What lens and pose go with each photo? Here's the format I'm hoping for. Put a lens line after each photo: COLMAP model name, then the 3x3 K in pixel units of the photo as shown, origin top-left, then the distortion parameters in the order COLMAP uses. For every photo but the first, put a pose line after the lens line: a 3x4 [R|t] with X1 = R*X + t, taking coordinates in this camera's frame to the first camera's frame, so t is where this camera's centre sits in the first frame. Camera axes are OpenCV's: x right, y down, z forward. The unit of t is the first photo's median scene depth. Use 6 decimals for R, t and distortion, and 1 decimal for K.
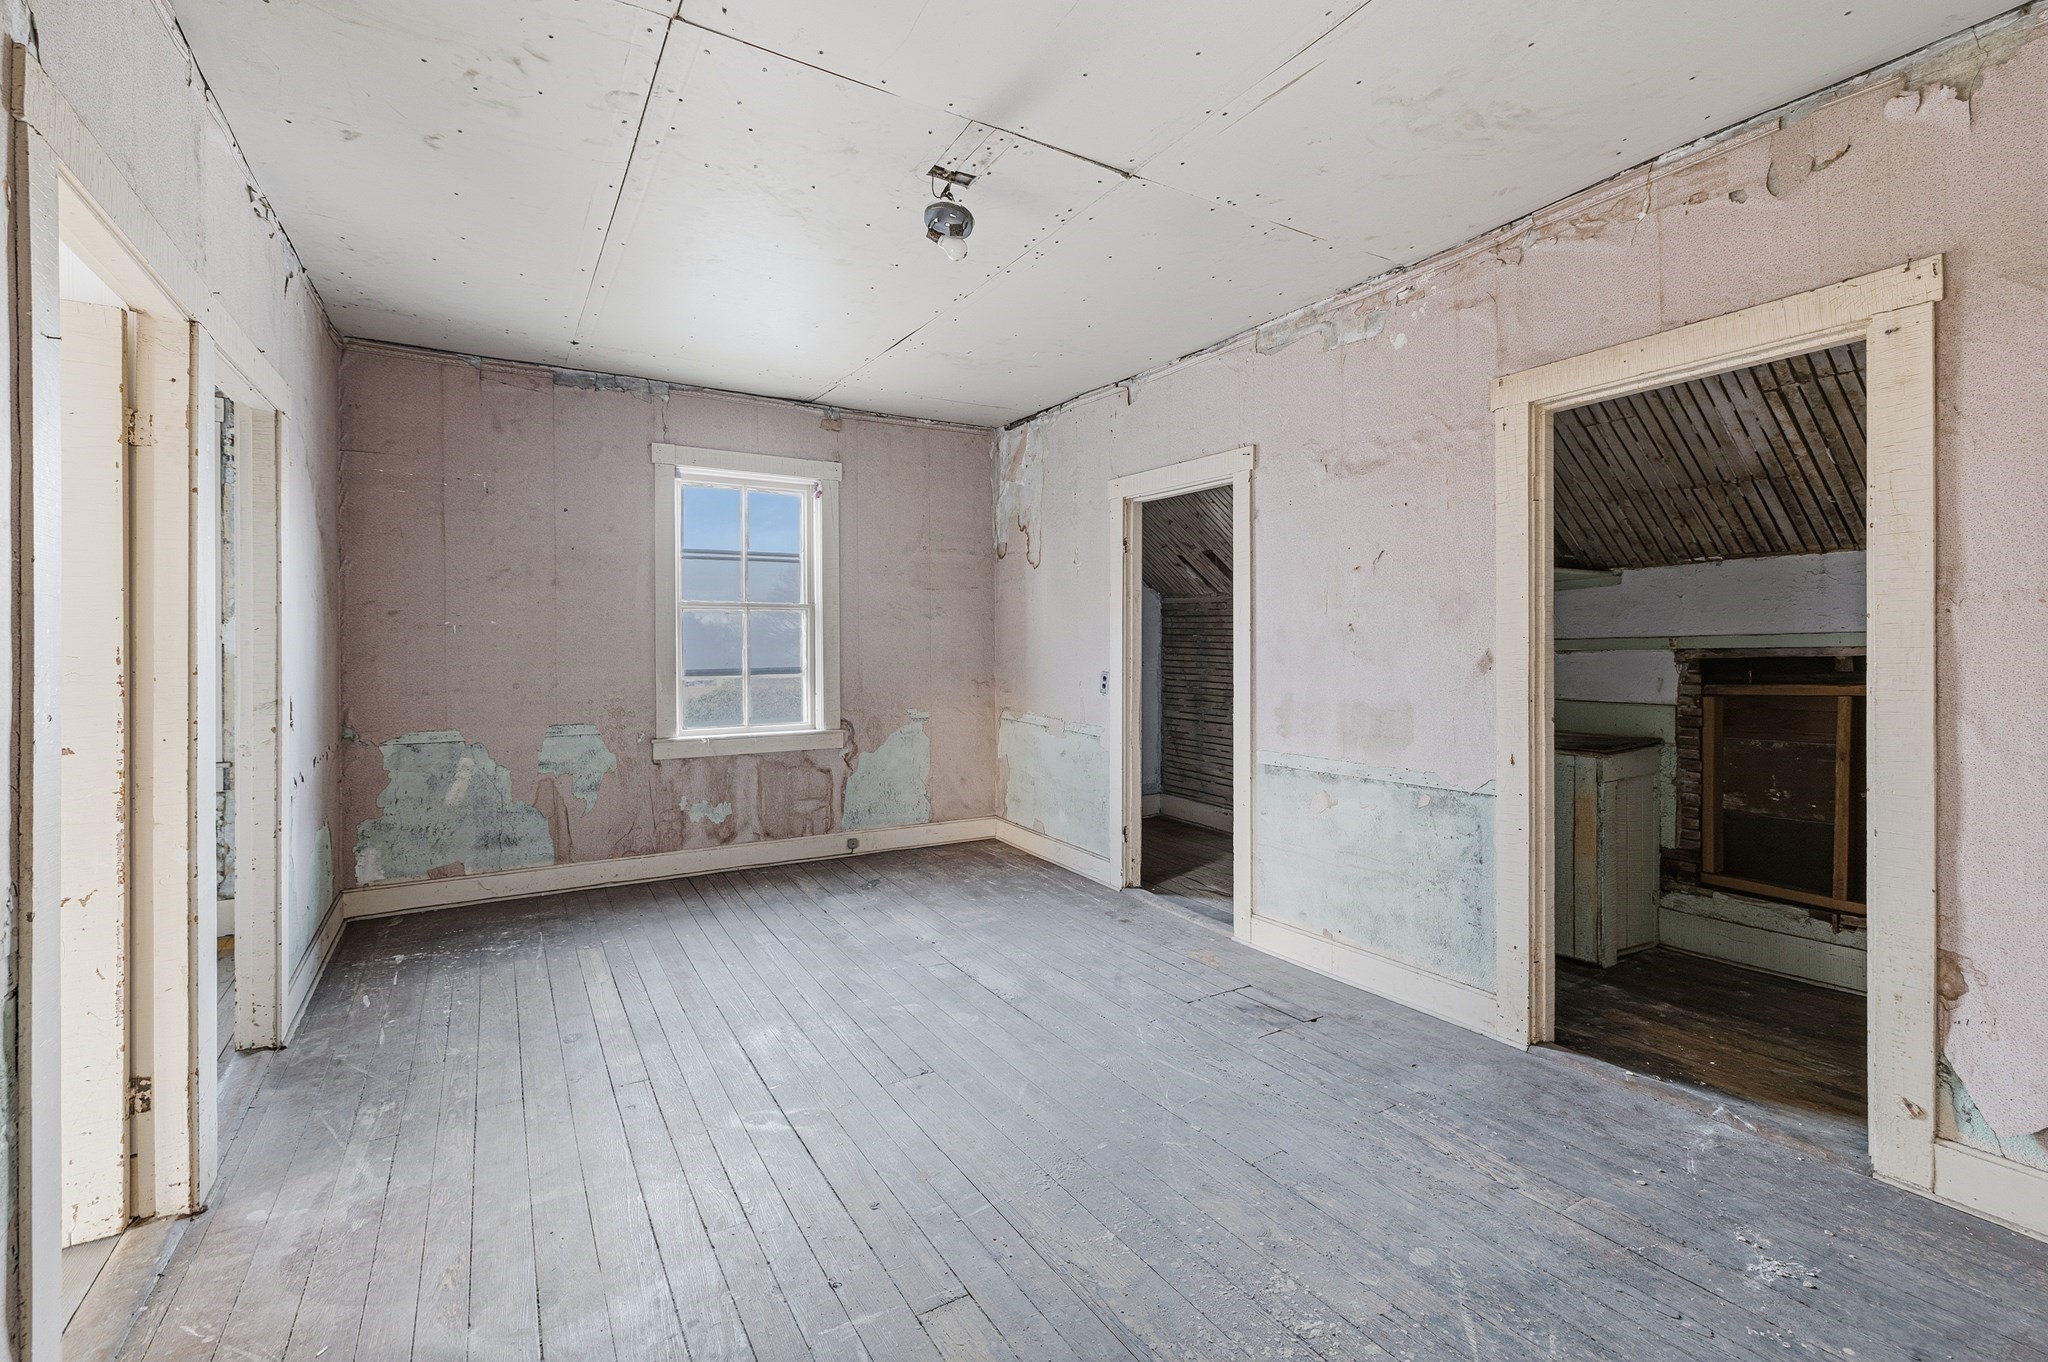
lens RADIAL K [[892.1, 0, 1028.8], [0, 892.1, 645.7], [0, 0, 1]] dist [-0.001796, 0.001075]
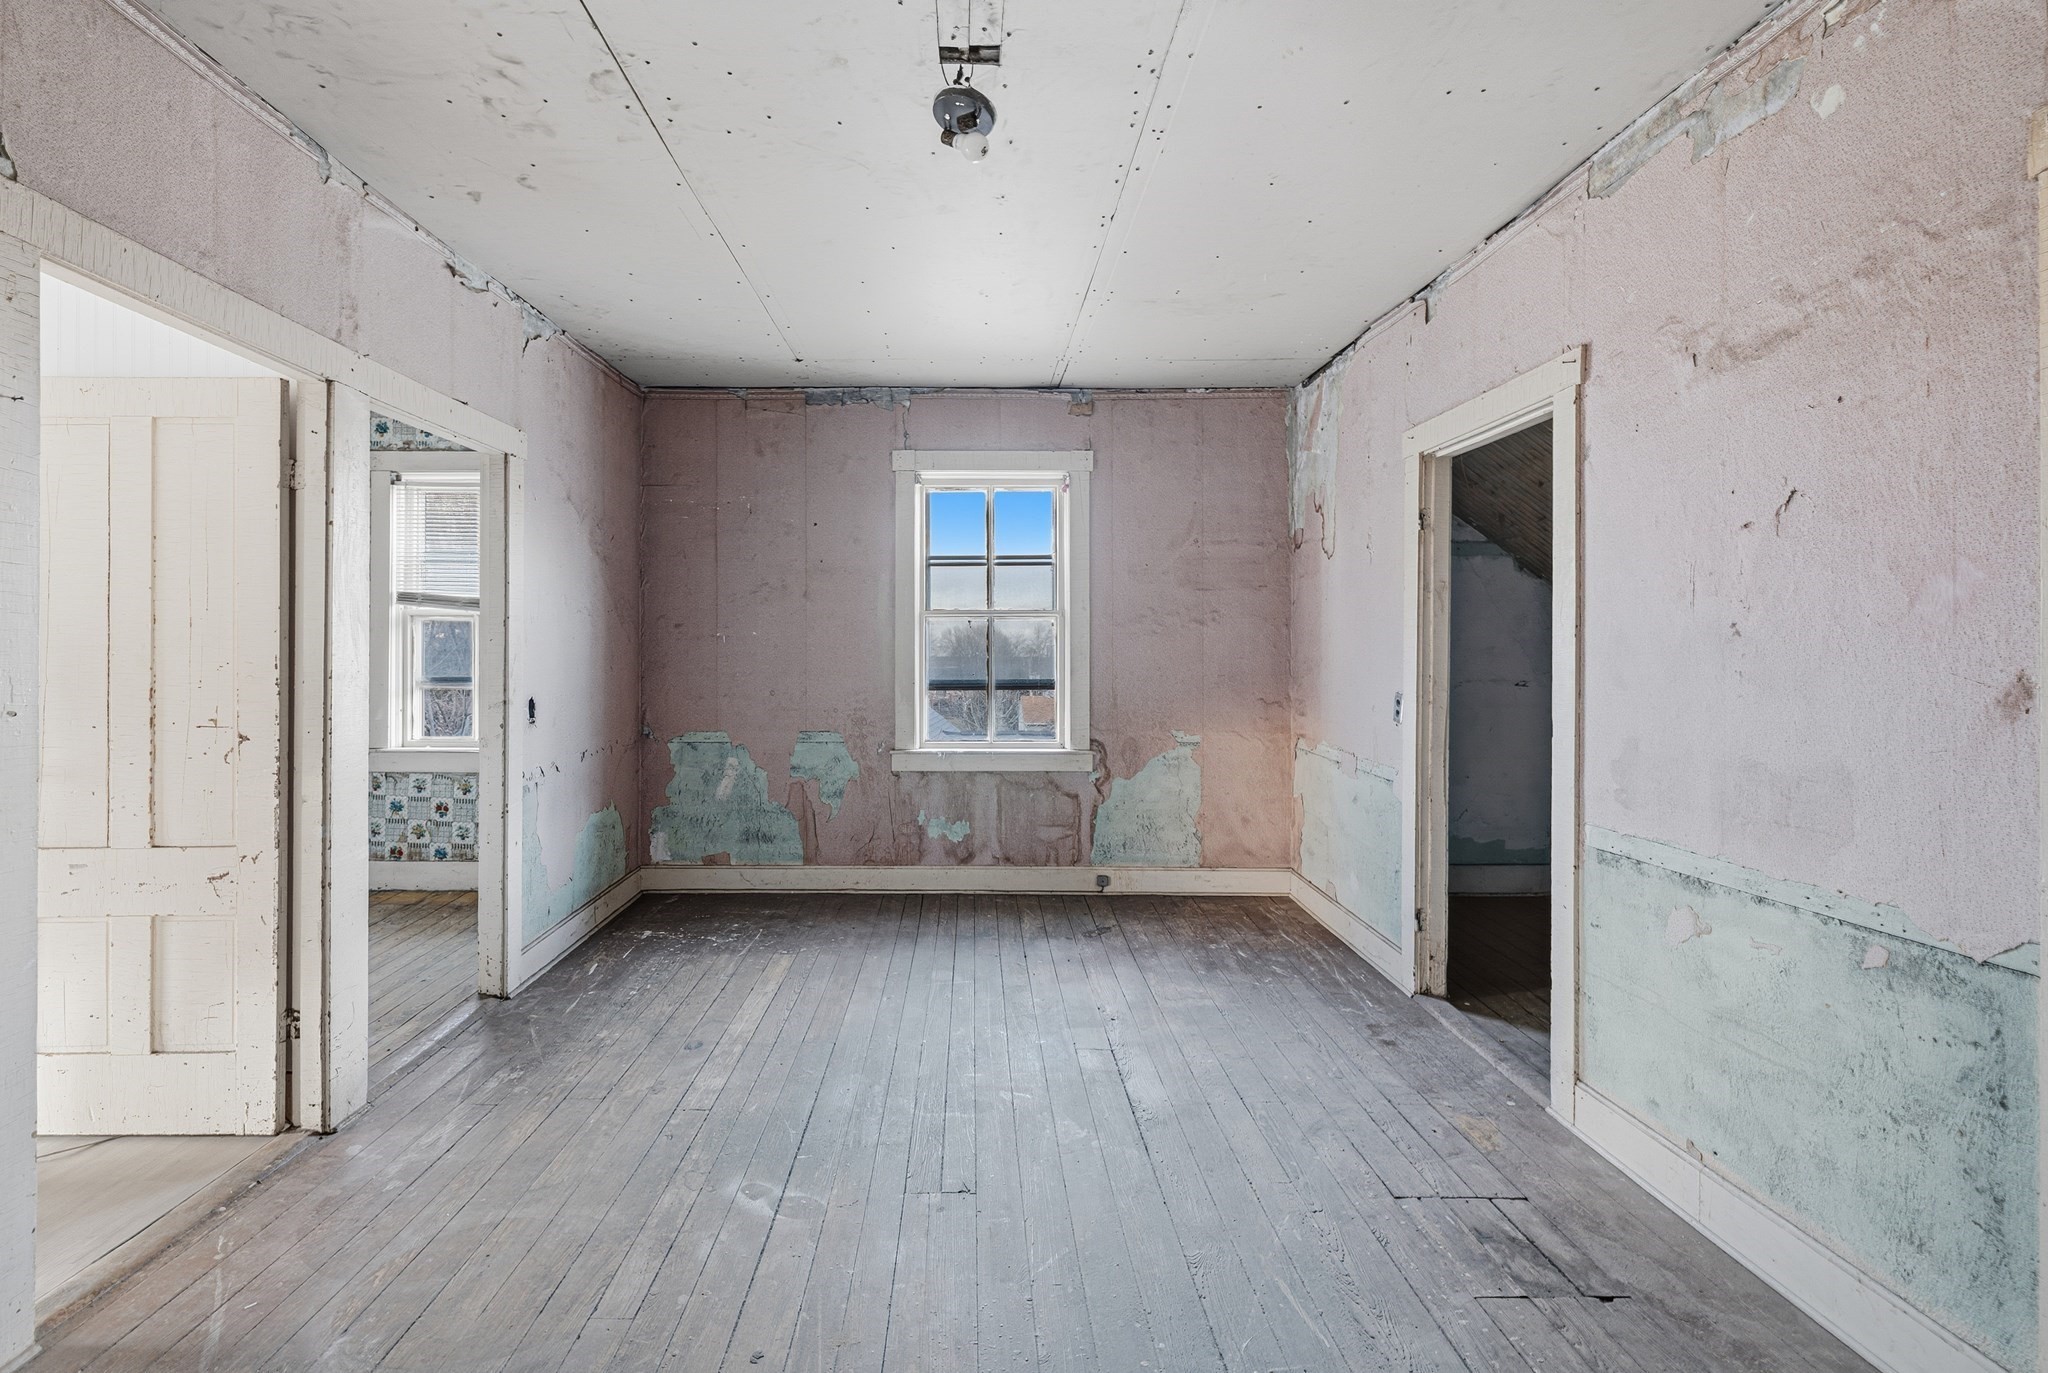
lens RADIAL K [[920.2, 0, 965.1], [0, 920.2, 653.9], [0, 0, 1]] dist [-0.001072, 0.001221]
pose [[0.851345, 0.003689, -0.524594, 0.220212], [-0.004770, 0.999988, -0.000710, -0.001704], [0.524585, 0.003107, 0.851353, 0.207633]]
